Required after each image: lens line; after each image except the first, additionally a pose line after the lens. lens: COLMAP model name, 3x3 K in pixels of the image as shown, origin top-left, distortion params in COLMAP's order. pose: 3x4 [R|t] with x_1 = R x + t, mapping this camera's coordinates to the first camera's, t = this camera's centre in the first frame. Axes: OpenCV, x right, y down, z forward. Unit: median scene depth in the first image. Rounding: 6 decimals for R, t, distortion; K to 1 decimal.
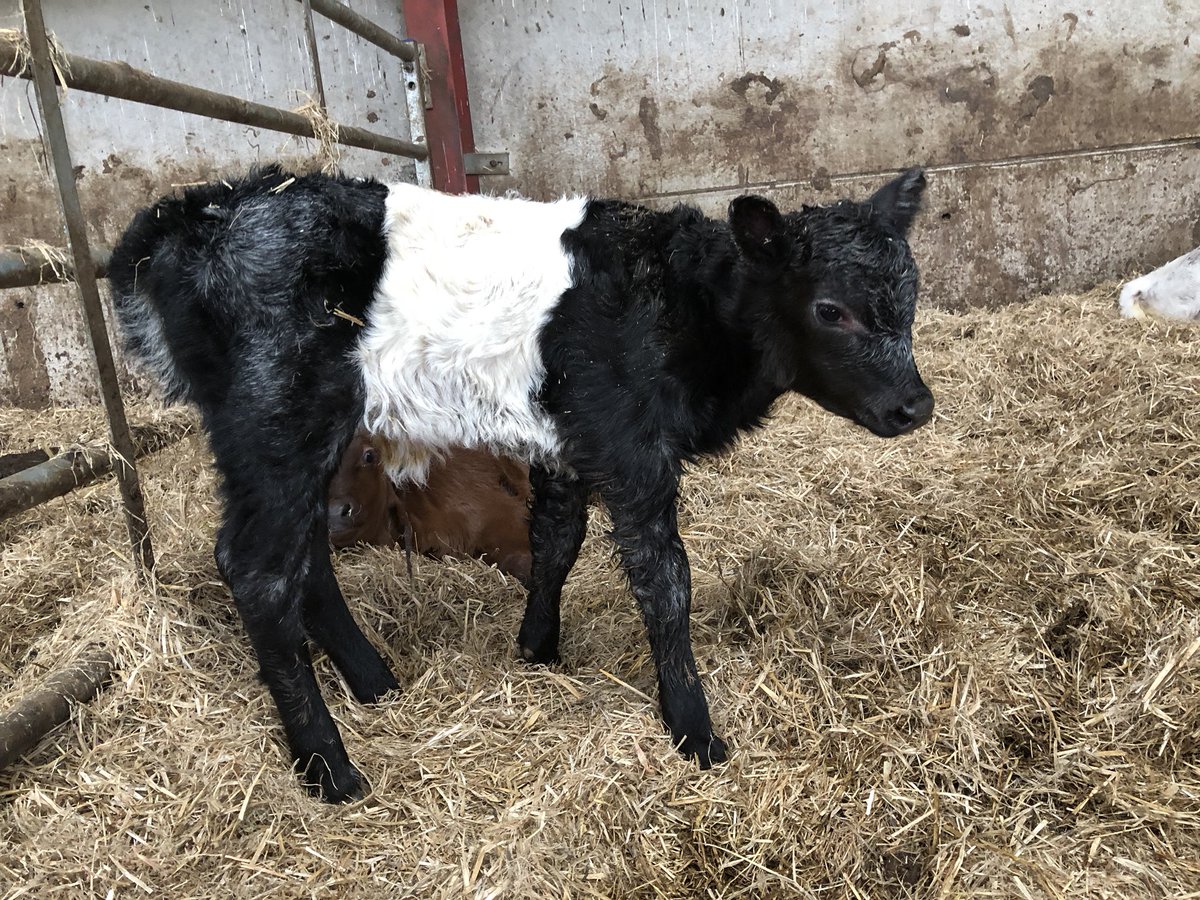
lens RADIAL K [[974.1, 0, 598.7], [0, 974.1, 447.3], [0, 0, 1]] dist [0.005074, -0.000547]
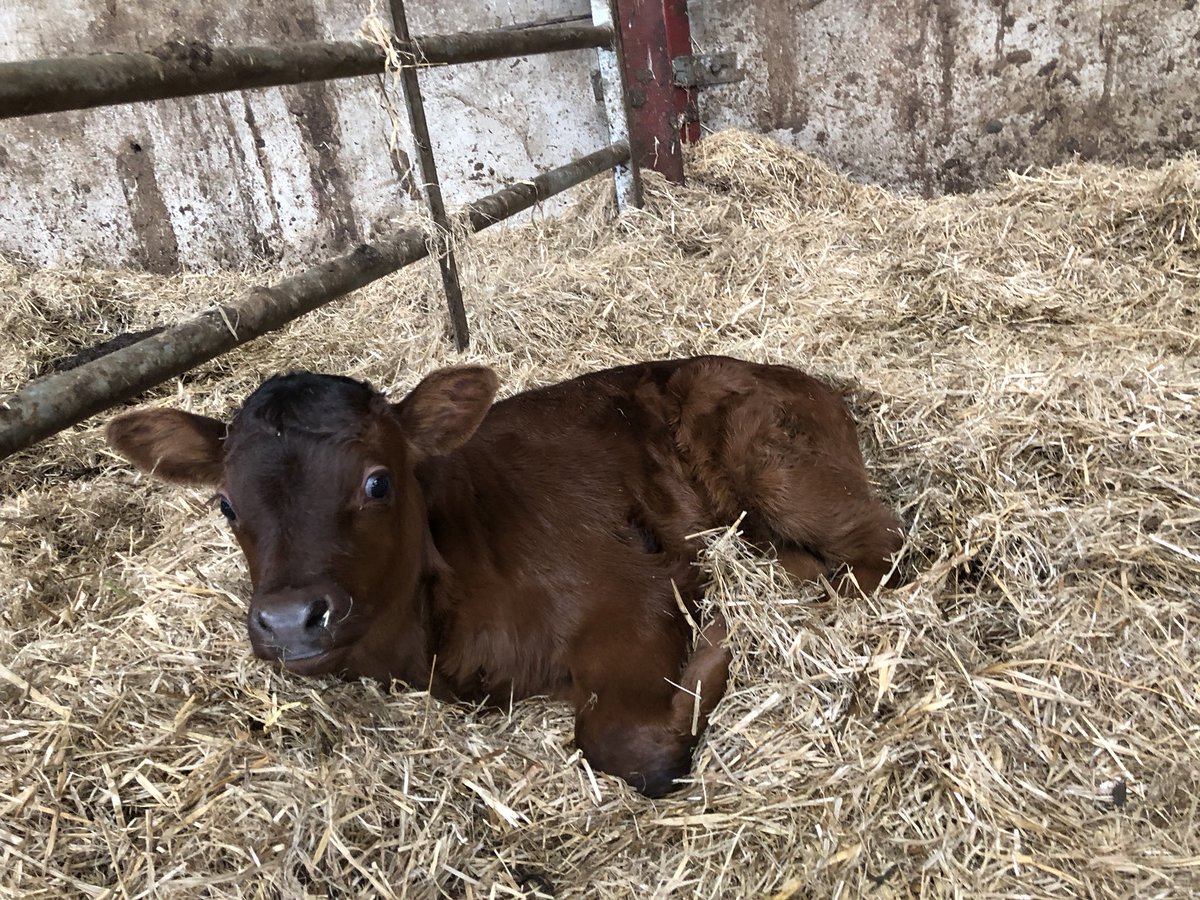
lens RADIAL K [[974.1, 0, 604.1], [0, 974.1, 453.0], [0, 0, 1]] dist [0.005074, -0.000547]
pose [[0.970313, 0.053575, -0.235845, 0.004250], [-0.008169, 0.981860, 0.189433, -0.050744], [0.241716, -0.181883, 0.953148, 0.253960]]
